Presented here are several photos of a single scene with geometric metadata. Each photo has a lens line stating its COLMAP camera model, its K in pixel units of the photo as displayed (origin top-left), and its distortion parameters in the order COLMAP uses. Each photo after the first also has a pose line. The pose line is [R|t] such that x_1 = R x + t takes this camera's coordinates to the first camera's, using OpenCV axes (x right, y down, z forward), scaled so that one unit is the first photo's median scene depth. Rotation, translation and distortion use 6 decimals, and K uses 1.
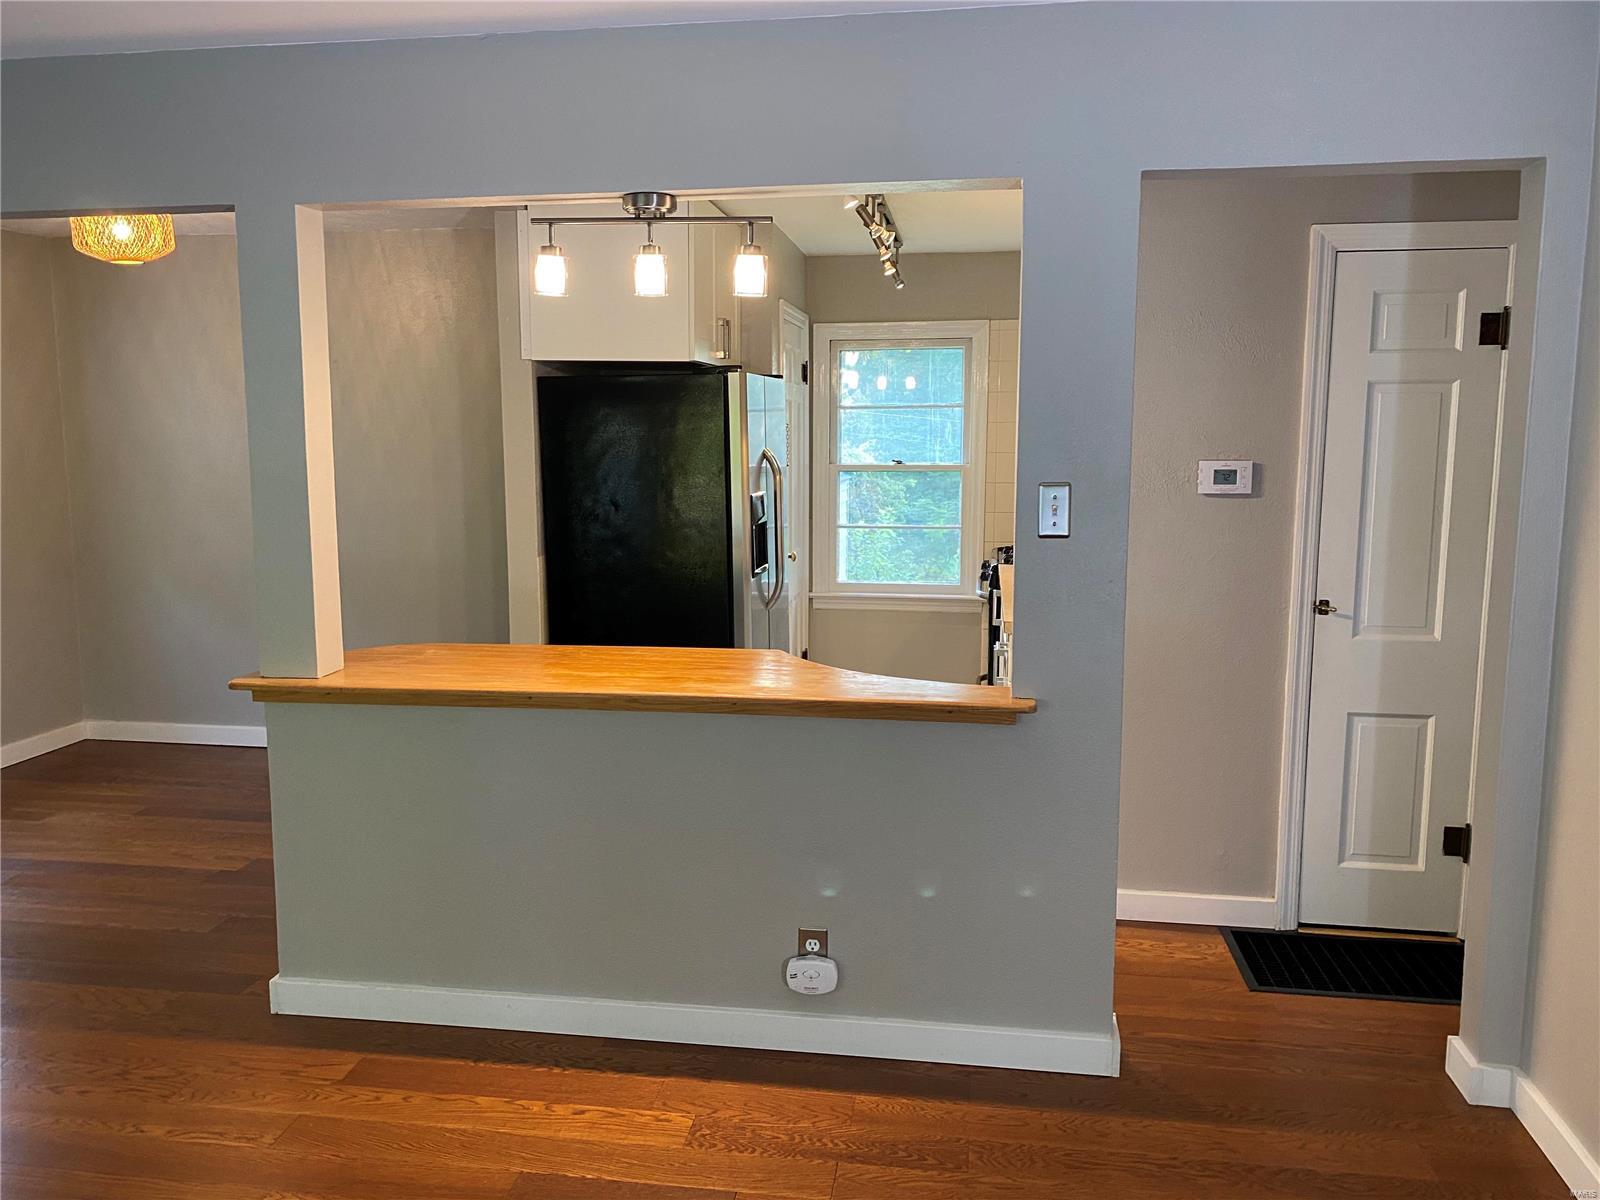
lens RADIAL K [[1218.2, 0, 800.0], [0, 1218.2, 600.0], [0, 0, 1]] dist [0.049066, -0.047252]
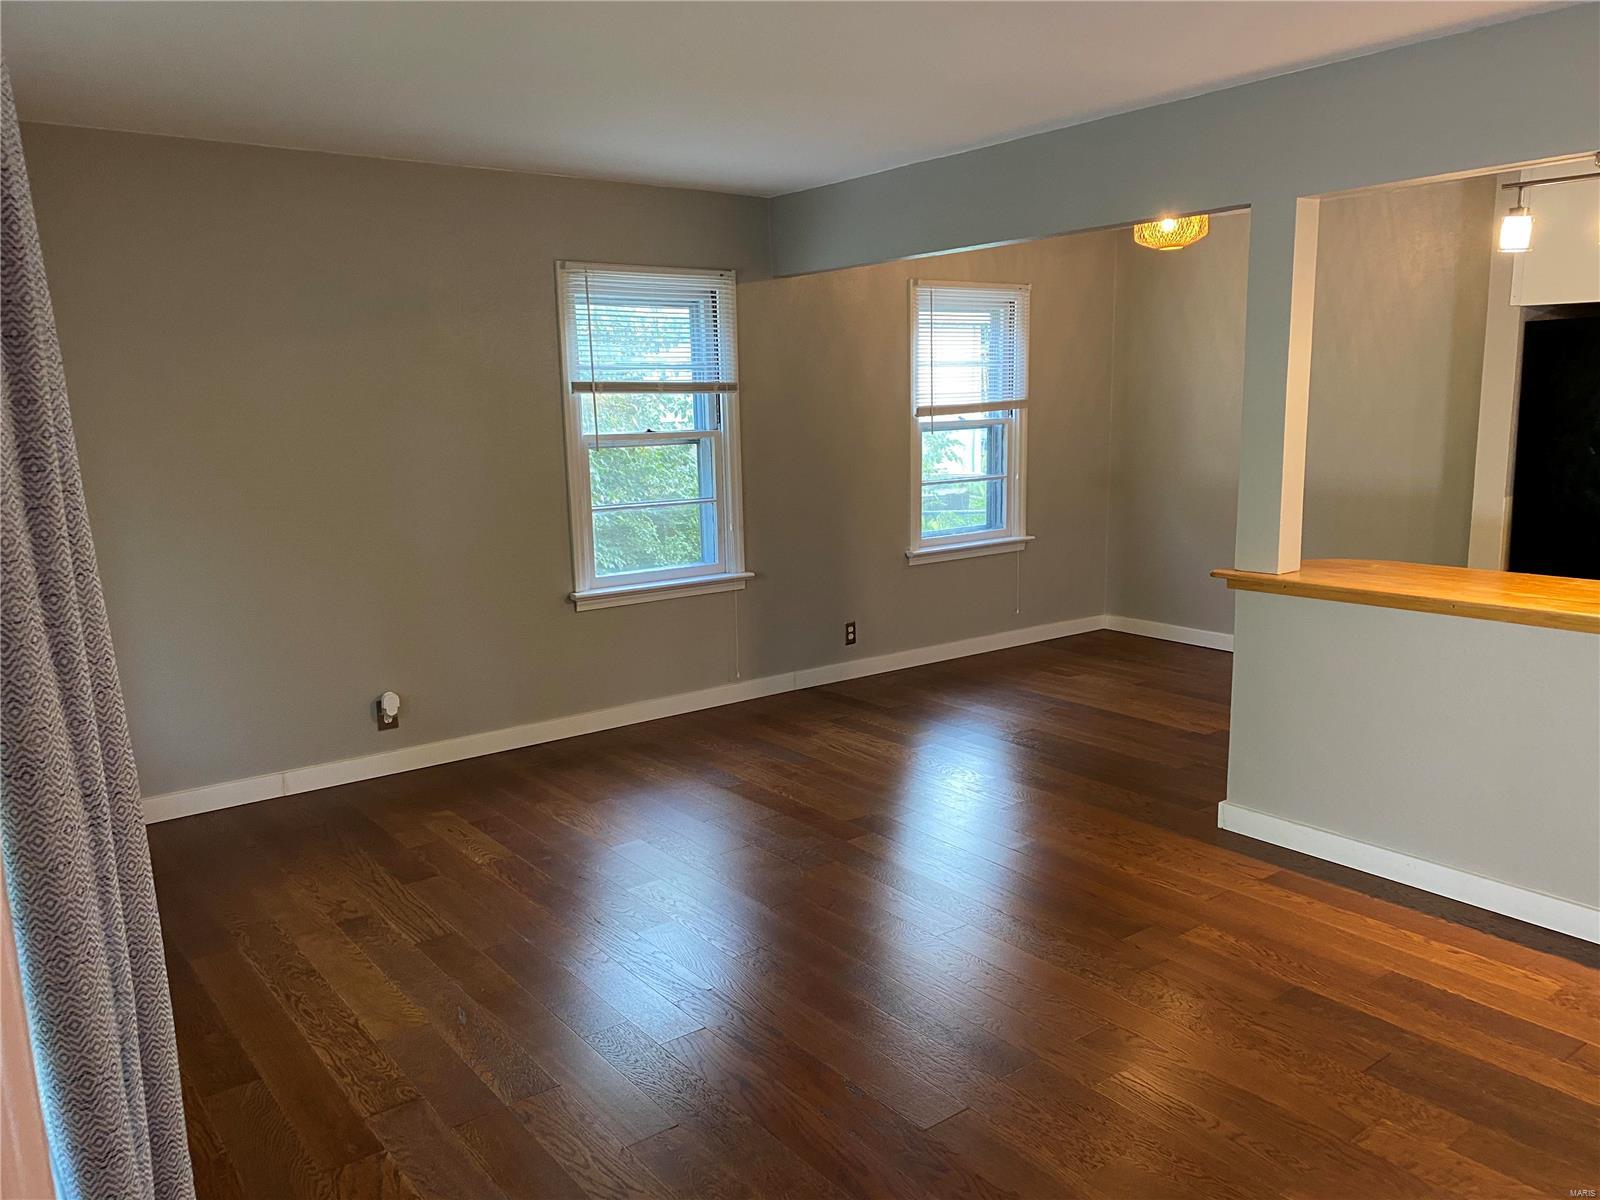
lens RADIAL K [[1227.5, 0, 803.8], [0, 1227.5, 568.1], [0, 0, 1]] dist [-0.011633, 0.008798]
pose [[0.716327, 0.090725, -0.691841, 0.126941], [-0.080959, 0.995621, 0.046736, 0.037757], [0.693052, 0.022533, 0.720535, -0.240005]]
